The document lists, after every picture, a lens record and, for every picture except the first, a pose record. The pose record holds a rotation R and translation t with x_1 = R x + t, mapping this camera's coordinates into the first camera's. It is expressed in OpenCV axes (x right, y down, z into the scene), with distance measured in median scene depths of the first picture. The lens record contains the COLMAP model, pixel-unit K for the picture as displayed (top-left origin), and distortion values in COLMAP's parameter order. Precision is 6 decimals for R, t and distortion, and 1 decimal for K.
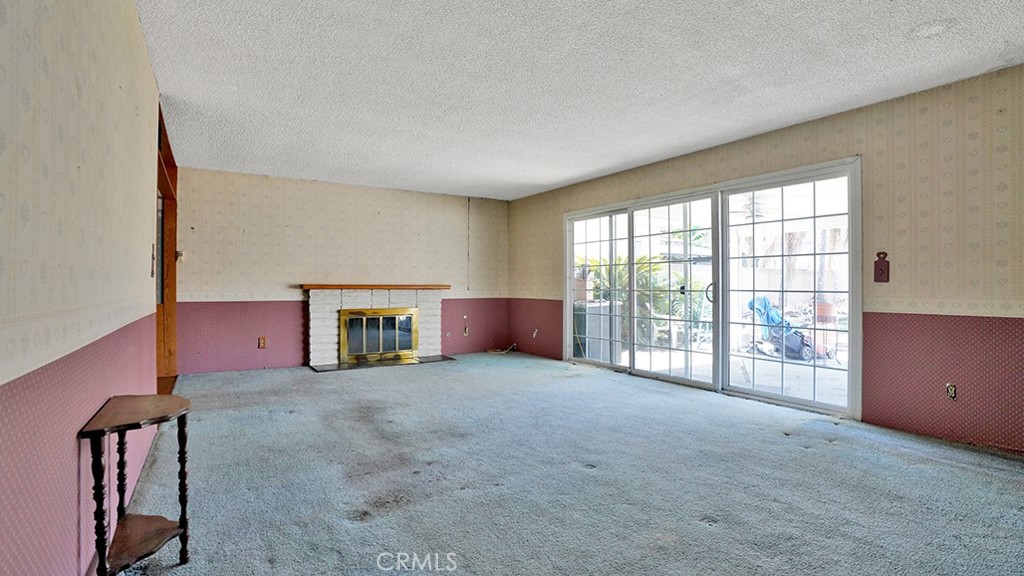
lens RADIAL K [[481.7, 0, 512.2], [0, 481.7, 280.3], [0, 0, 1]] dist [-0.066678, 0.026593]
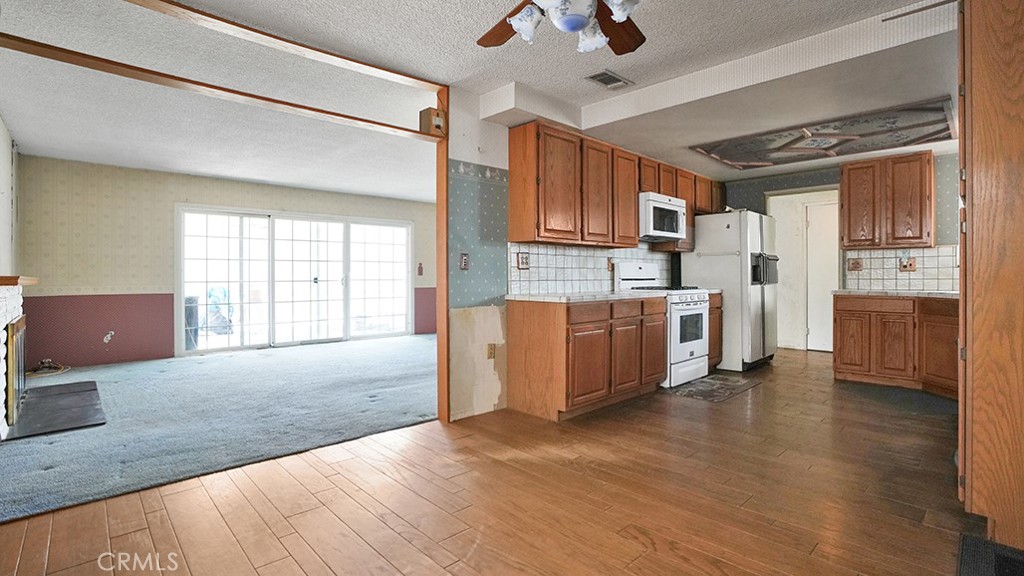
lens RADIAL K [[481.7, 0, 512.2], [0, 481.7, 280.3], [0, 0, 1]] dist [-0.066678, 0.026593]
pose [[-0.188607, -0.006106, 0.982034, -0.968887], [-0.006690, 0.999965, 0.004933, 0.006798], [-0.982030, -0.005640, -0.188641, 0.544363]]
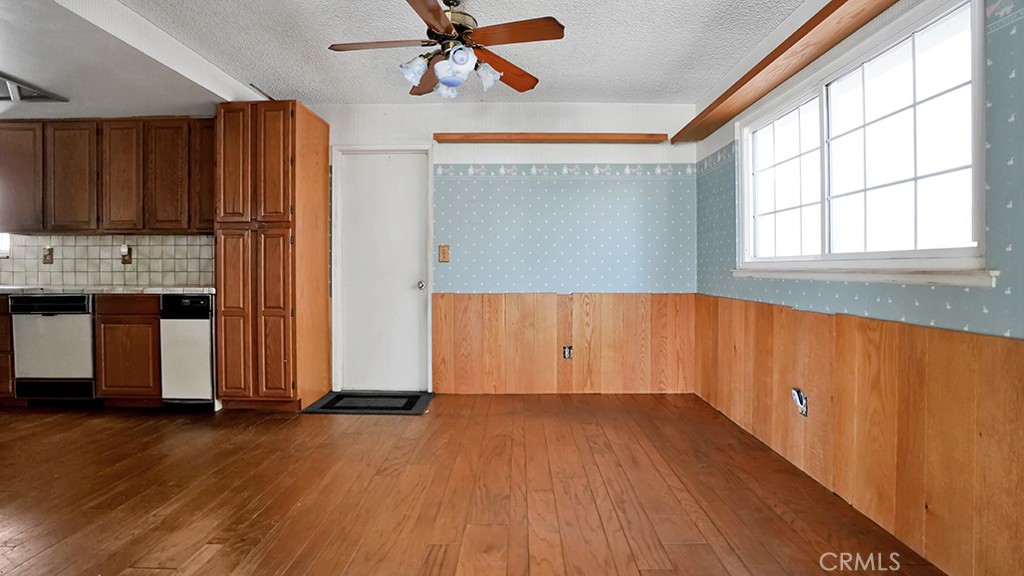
lens RADIAL K [[495.3, 0, 509.9], [0, 495.3, 271.7], [0, 0, 1]] dist [-0.053300, 0.029091]
pose [[-0.557829, 0.006134, -0.829933, -0.396593], [0.006919, 0.999972, 0.002740, 0.008036], [0.829927, -0.004214, -0.557856, 0.716648]]
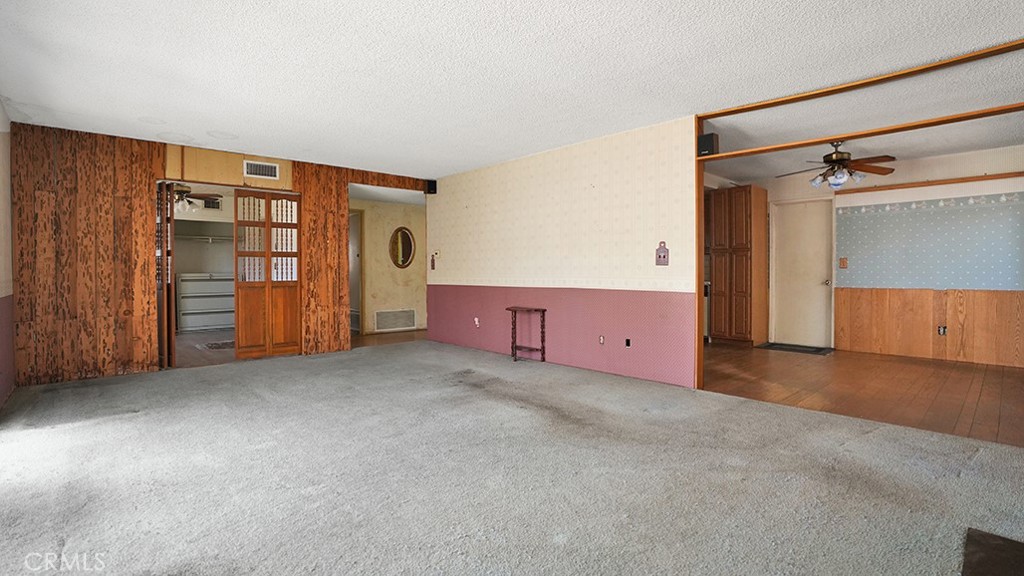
lens RADIAL K [[481.7, 0, 512.2], [0, 481.7, 280.3], [0, 0, 1]] dist [-0.066678, 0.026593]
pose [[-0.985143, 0.004428, -0.171677, -0.036215], [0.003032, 0.999960, 0.008394, 0.011758], [0.171707, 0.007749, -0.985118, 1.129050]]
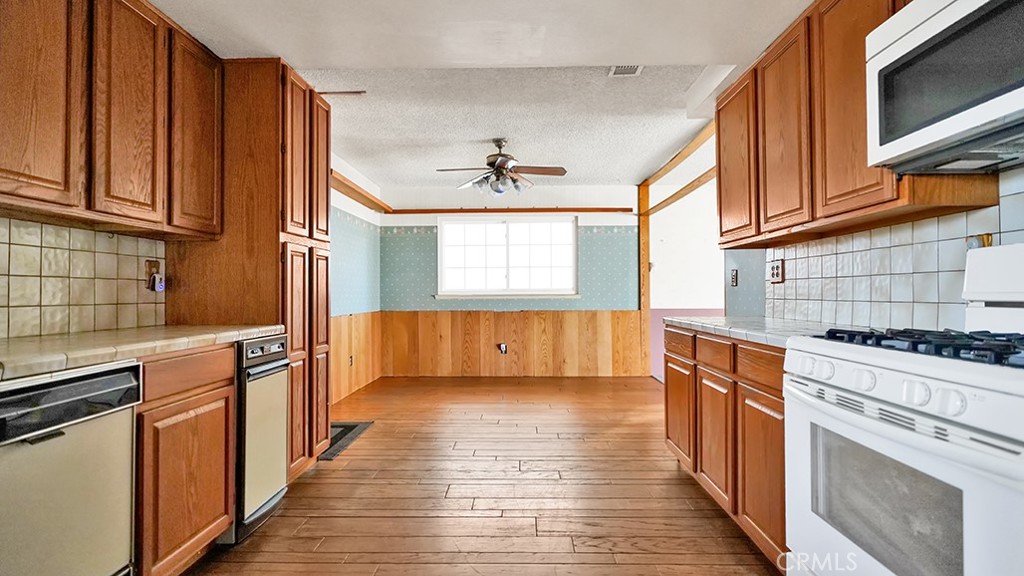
lens RADIAL K [[481.7, 0, 512.2], [0, 481.7, 280.3], [0, 0, 1]] dist [-0.066678, 0.026593]
pose [[0.828549, -0.016954, -0.559660, -0.305727], [0.007713, 0.999792, -0.018868, -0.000927], [0.559864, 0.011317, 0.828508, -0.094983]]
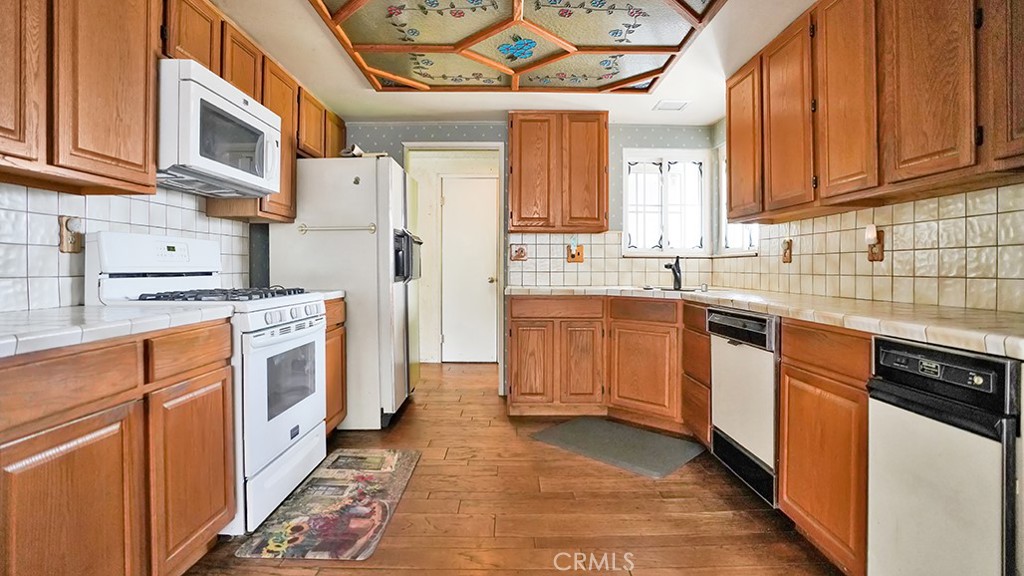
lens RADIAL K [[479.9, 0, 517.9], [0, 479.9, 266.7], [0, 0, 1]] dist [-0.064903, 0.026225]
pose [[-0.847768, 0.001661, 0.530365, -0.613522], [-0.004754, 0.999931, -0.010730, 0.004581], [-0.530346, -0.011618, -0.847702, 0.335241]]
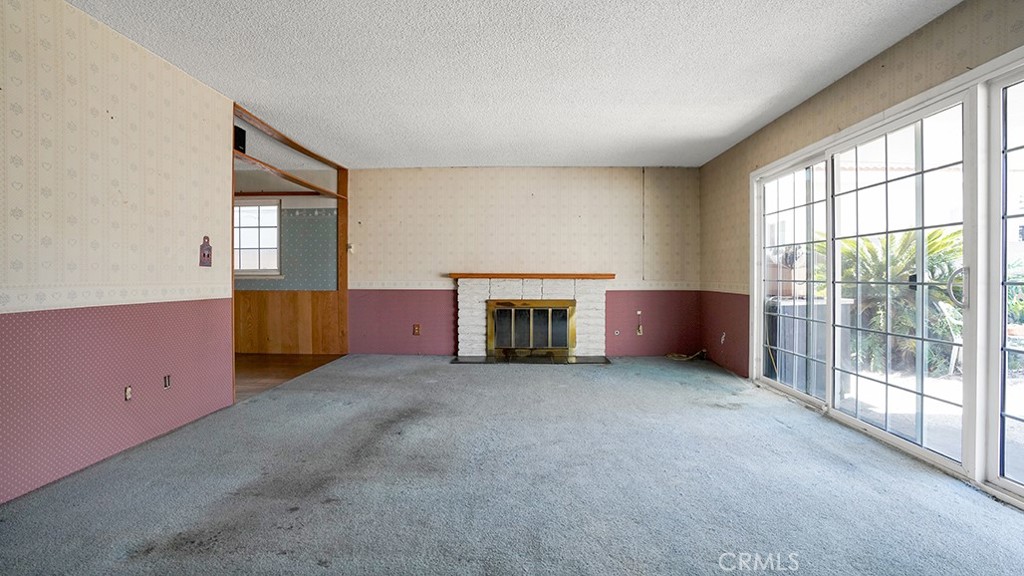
lens RADIAL K [[481.7, 0, 512.2], [0, 481.7, 280.3], [0, 0, 1]] dist [-0.066678, 0.026593]
pose [[0.825848, 0.007007, -0.563849, 0.222356], [0.005035, 0.999791, 0.019798, 0.003775], [0.563870, -0.019189, 0.825640, 0.234674]]
